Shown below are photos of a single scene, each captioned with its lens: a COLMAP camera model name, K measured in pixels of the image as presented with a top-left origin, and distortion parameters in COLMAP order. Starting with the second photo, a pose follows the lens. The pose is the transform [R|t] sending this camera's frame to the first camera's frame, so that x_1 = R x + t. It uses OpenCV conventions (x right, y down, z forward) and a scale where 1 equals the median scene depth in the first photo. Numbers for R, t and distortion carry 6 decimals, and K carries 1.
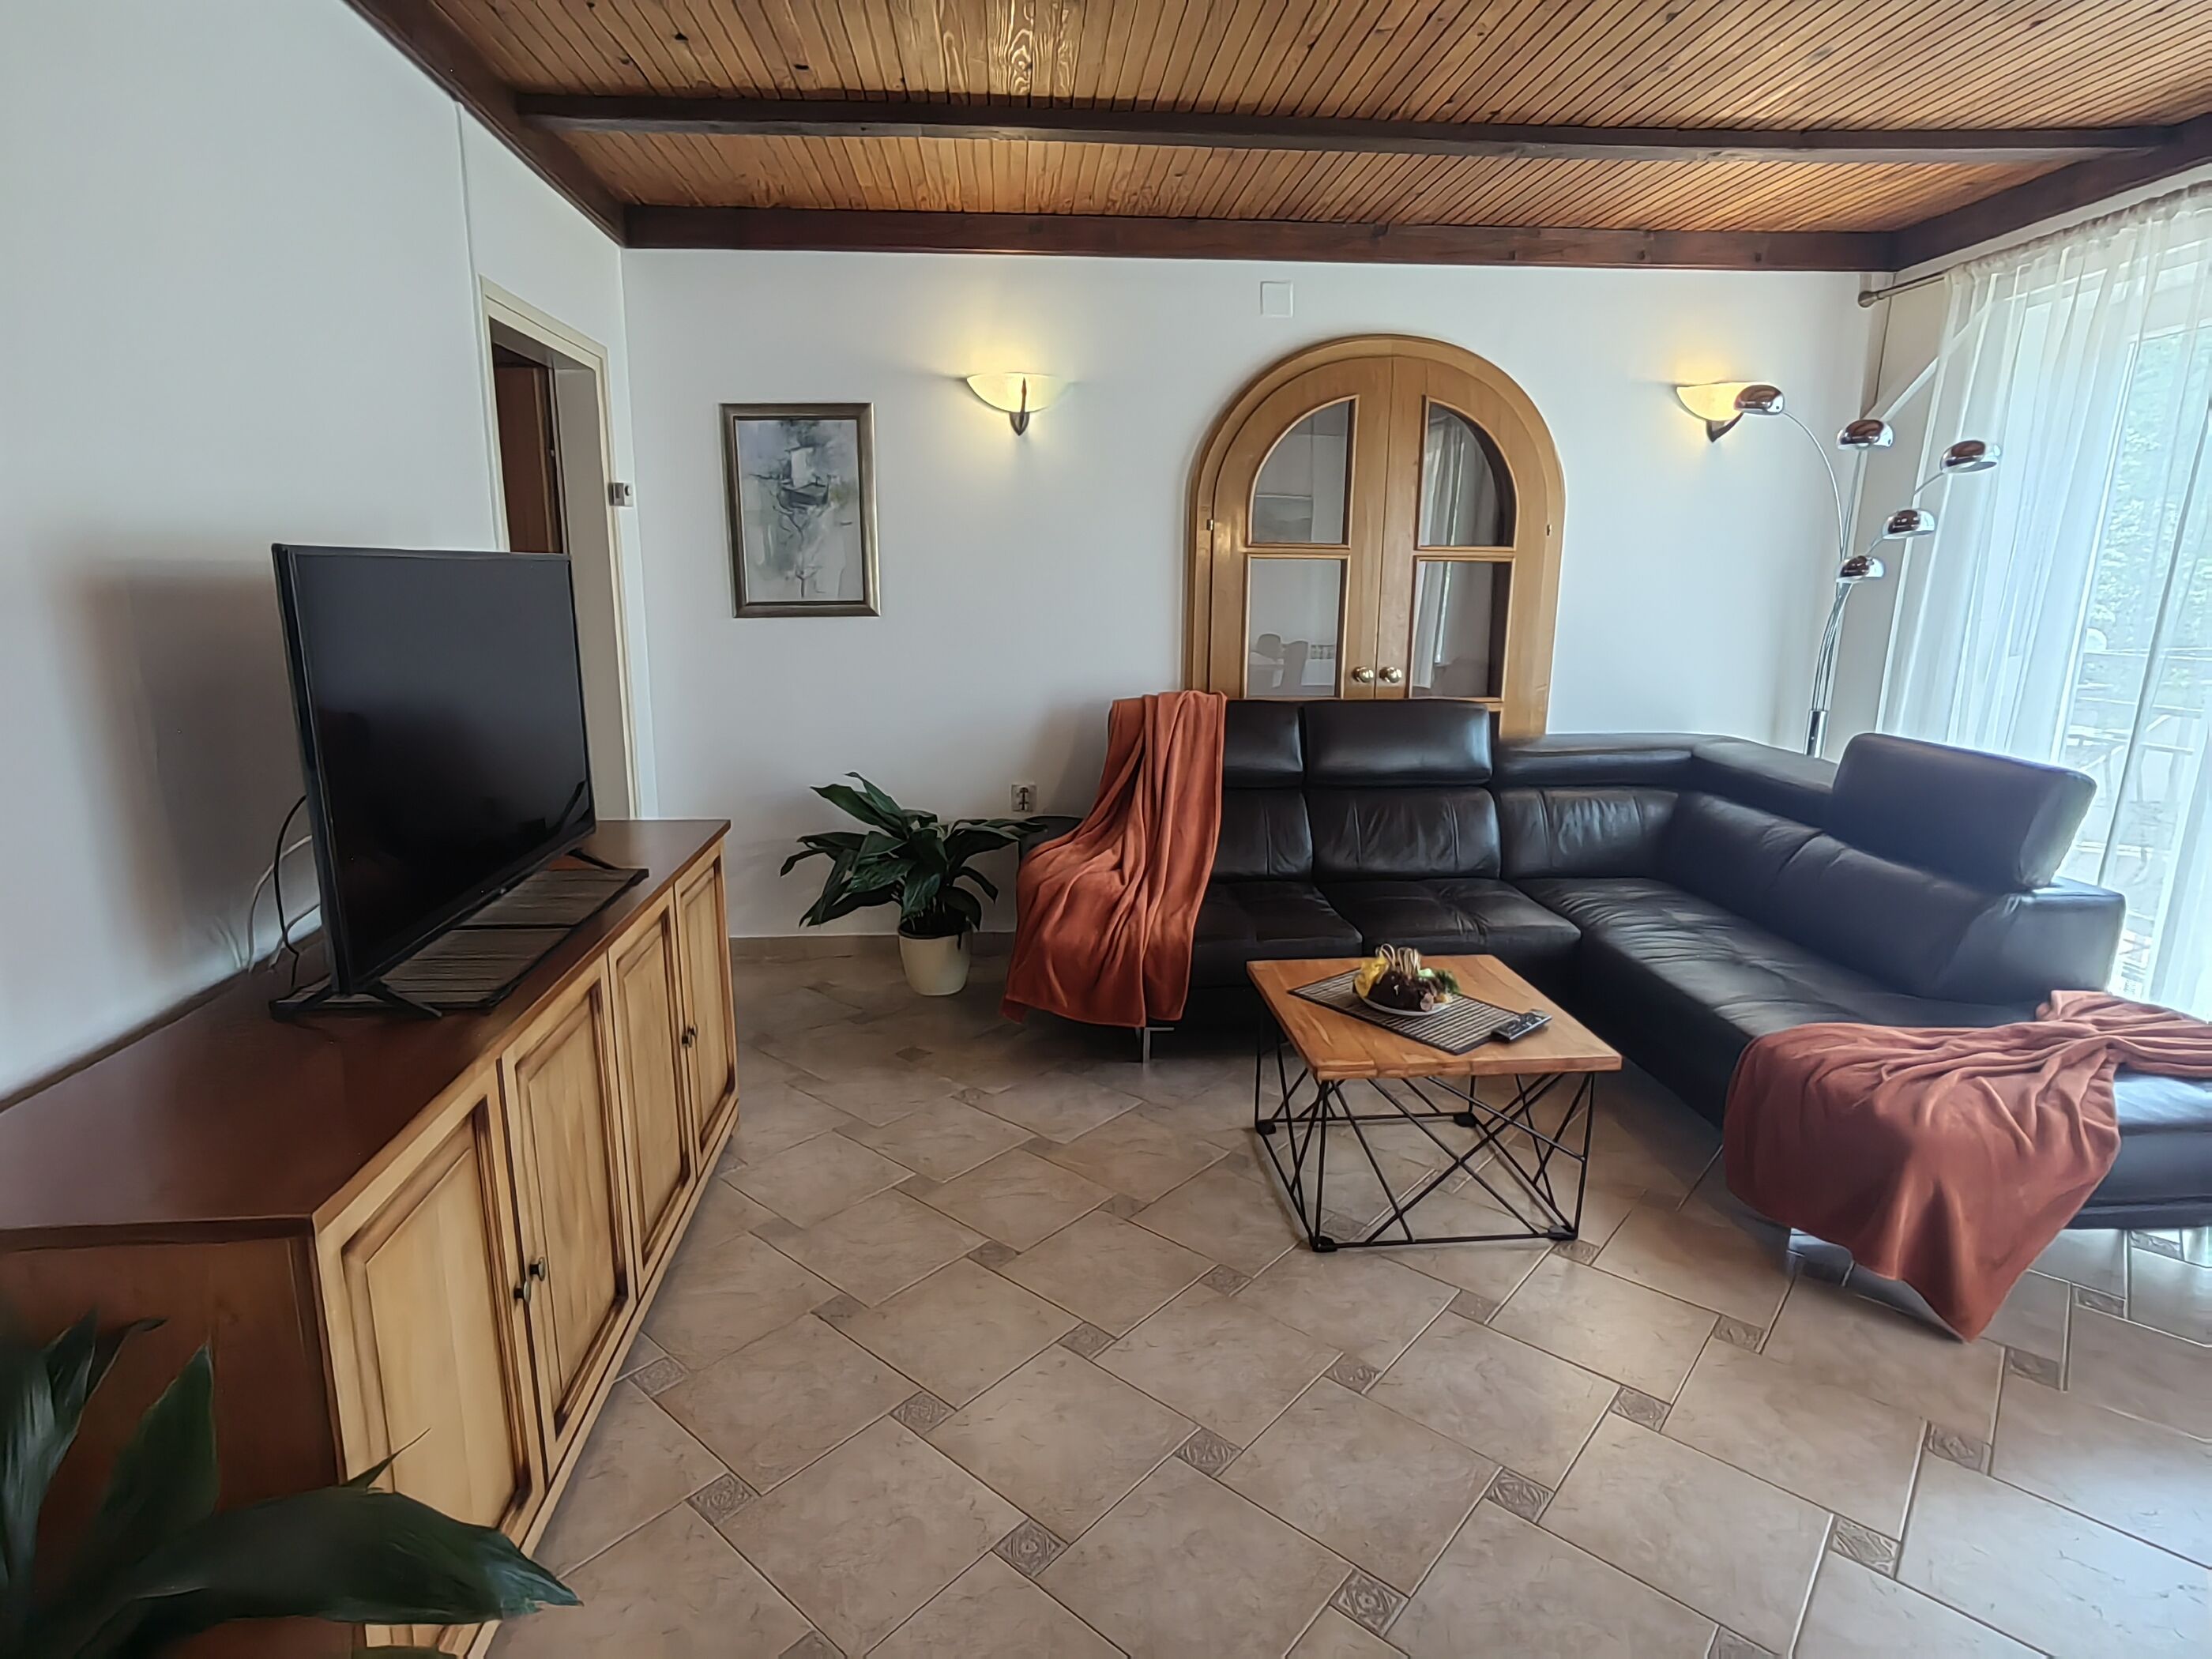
lens RADIAL K [[1177.3, 0, 1081.9], [0, 1177.3, 827.7], [0, 0, 1]] dist [-0.048529, 0.041978]
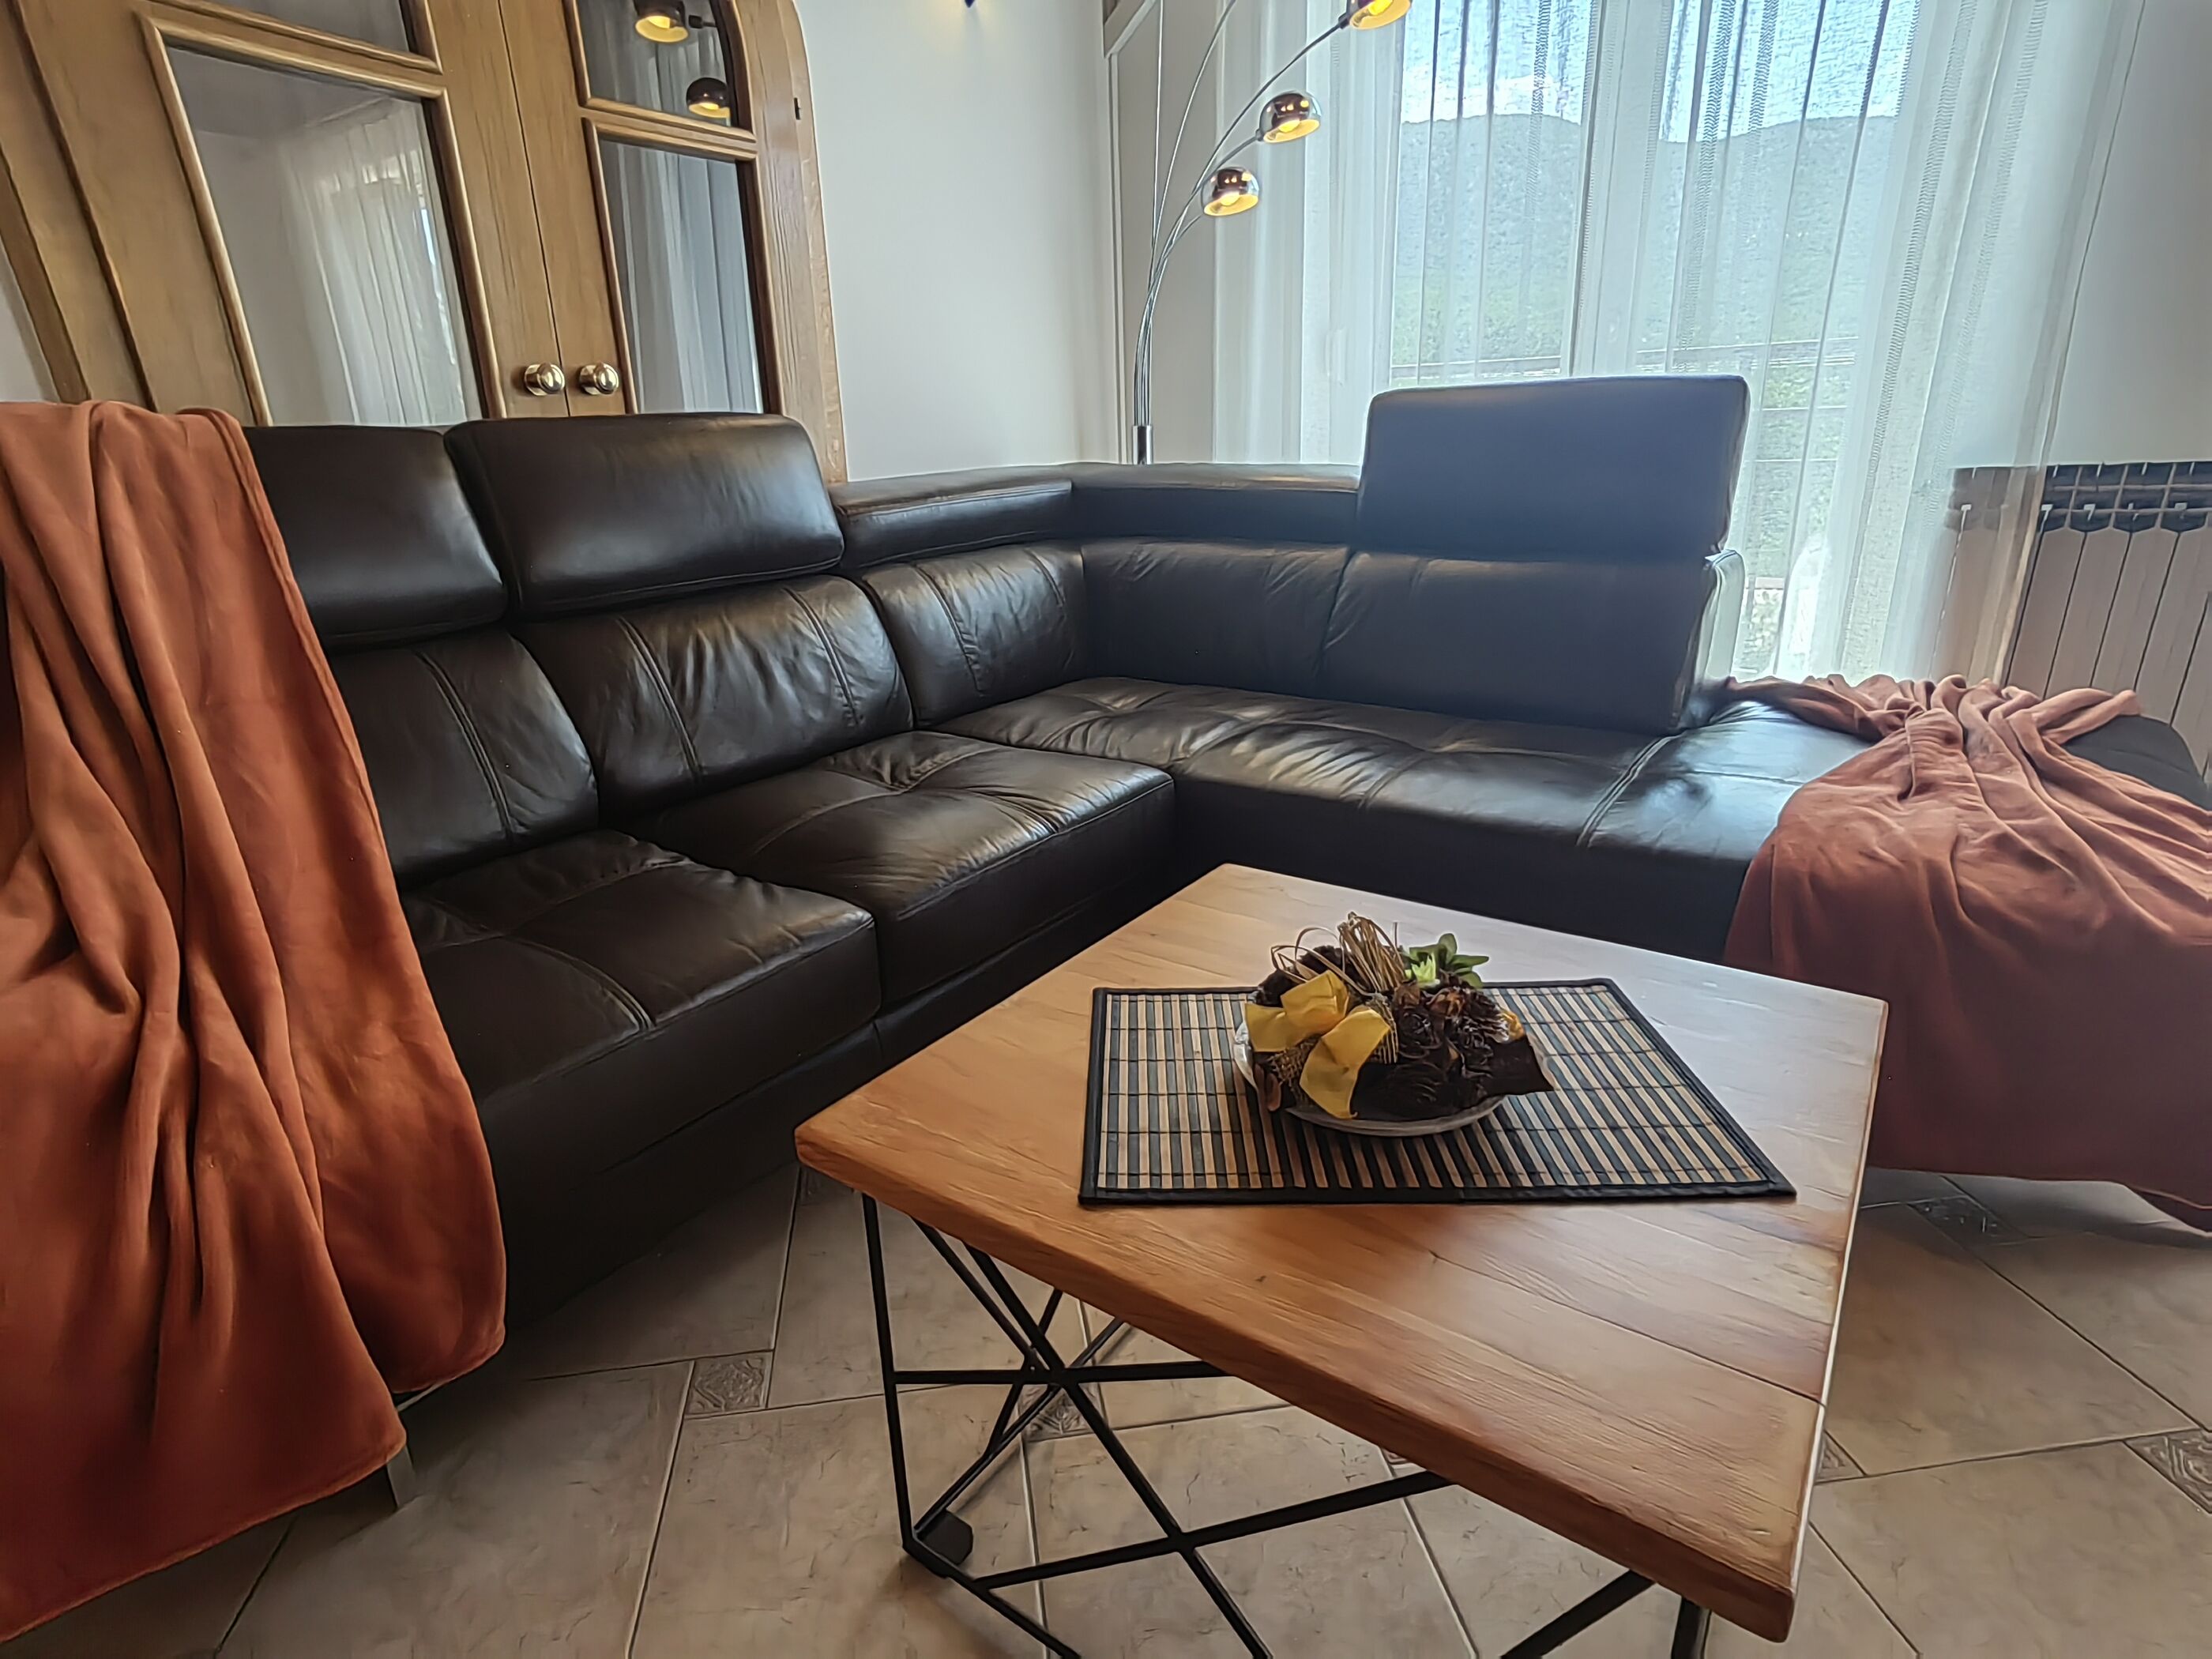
lens RADIAL K [[1177.3, 0, 1086.8], [0, 1177.3, 817.0], [0, 0, 1]] dist [-0.048529, 0.041978]
pose [[0.651751, -0.269908, 0.708781, 0.001711], [0.204509, 0.962460, 0.178457, 0.001357], [-0.730340, 0.028643, 0.682483, 0.595539]]
